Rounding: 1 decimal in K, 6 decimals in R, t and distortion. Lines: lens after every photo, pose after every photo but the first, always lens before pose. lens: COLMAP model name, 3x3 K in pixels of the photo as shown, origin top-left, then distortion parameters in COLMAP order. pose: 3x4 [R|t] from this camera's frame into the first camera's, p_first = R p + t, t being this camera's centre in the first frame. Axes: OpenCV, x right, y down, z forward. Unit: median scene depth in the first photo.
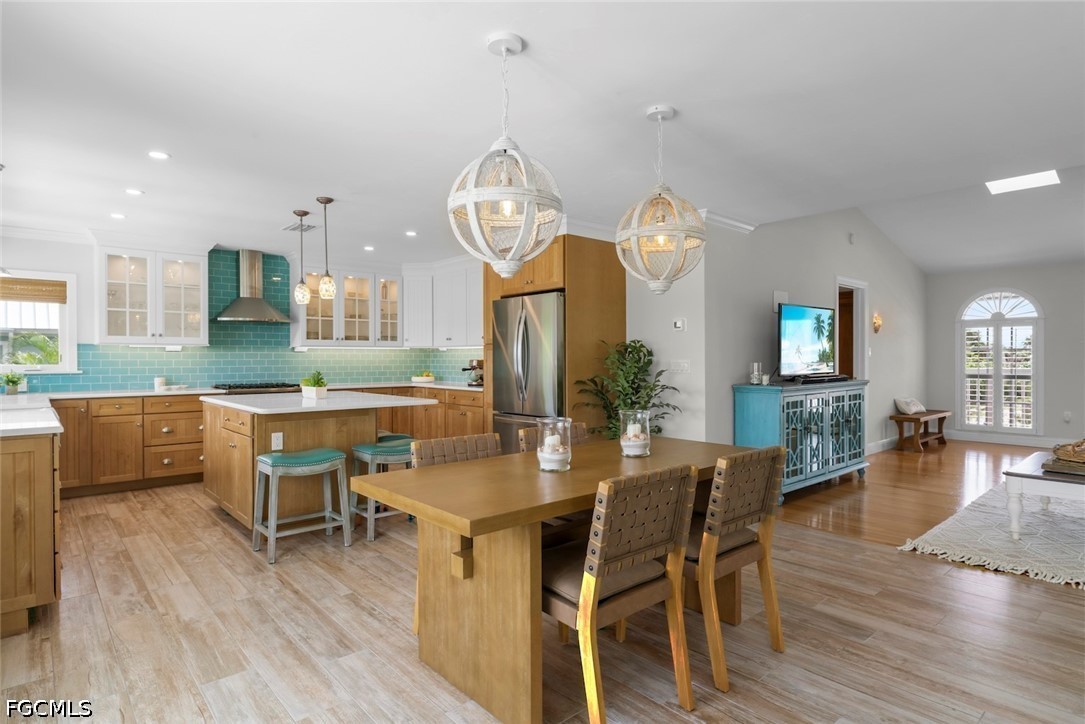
lens RADIAL K [[580.0, 0, 542.5], [0, 580.0, 362.0], [0, 0, 1]] dist [0.000849, -0.000218]
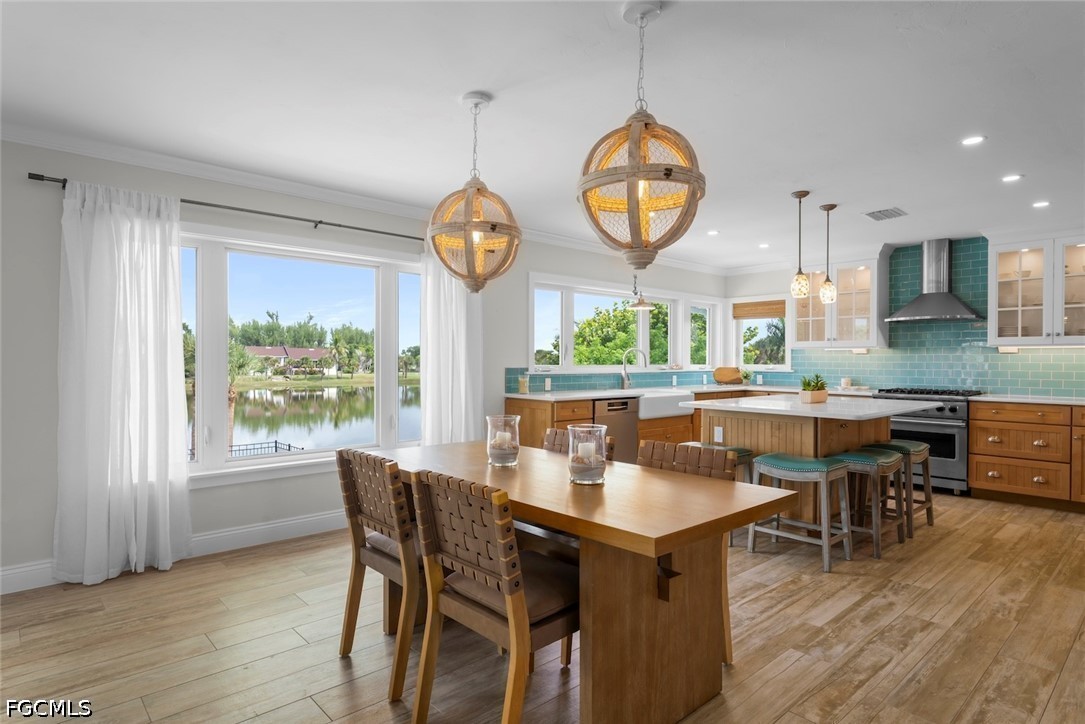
lens RADIAL K [[592.0, 0, 542.5], [0, 592.0, 362.0], [0, 0, 1]] dist [0.003559, 0.000137]
pose [[0.017463, 0.005671, -0.999831, 0.453191], [-0.011162, 0.999923, 0.005477, -0.003291], [0.999785, 0.011064, 0.017525, 0.430431]]
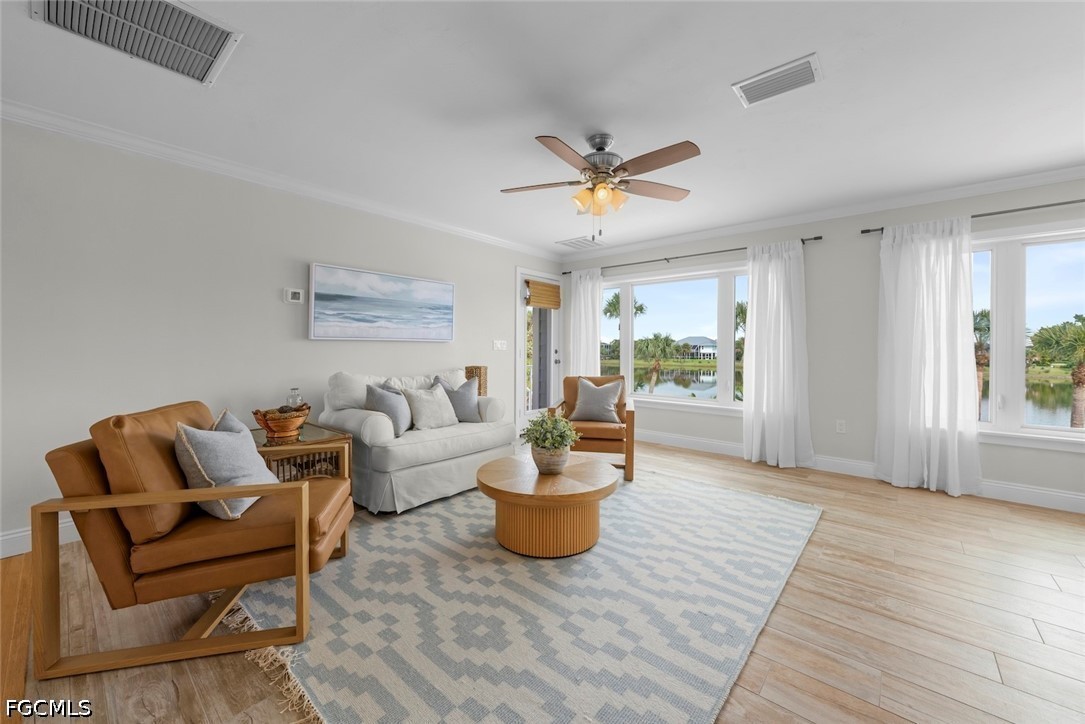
lens RADIAL K [[420.4, 0, 541.4], [0, 420.4, 348.6], [0, 0, 1]] dist [0.000033, -0.000017]
pose [[-0.990929, -0.002596, -0.134364, 0.478907], [-0.004027, 0.999938, 0.010384, 0.010209], [0.134329, 0.010830, -0.990878, 0.547669]]
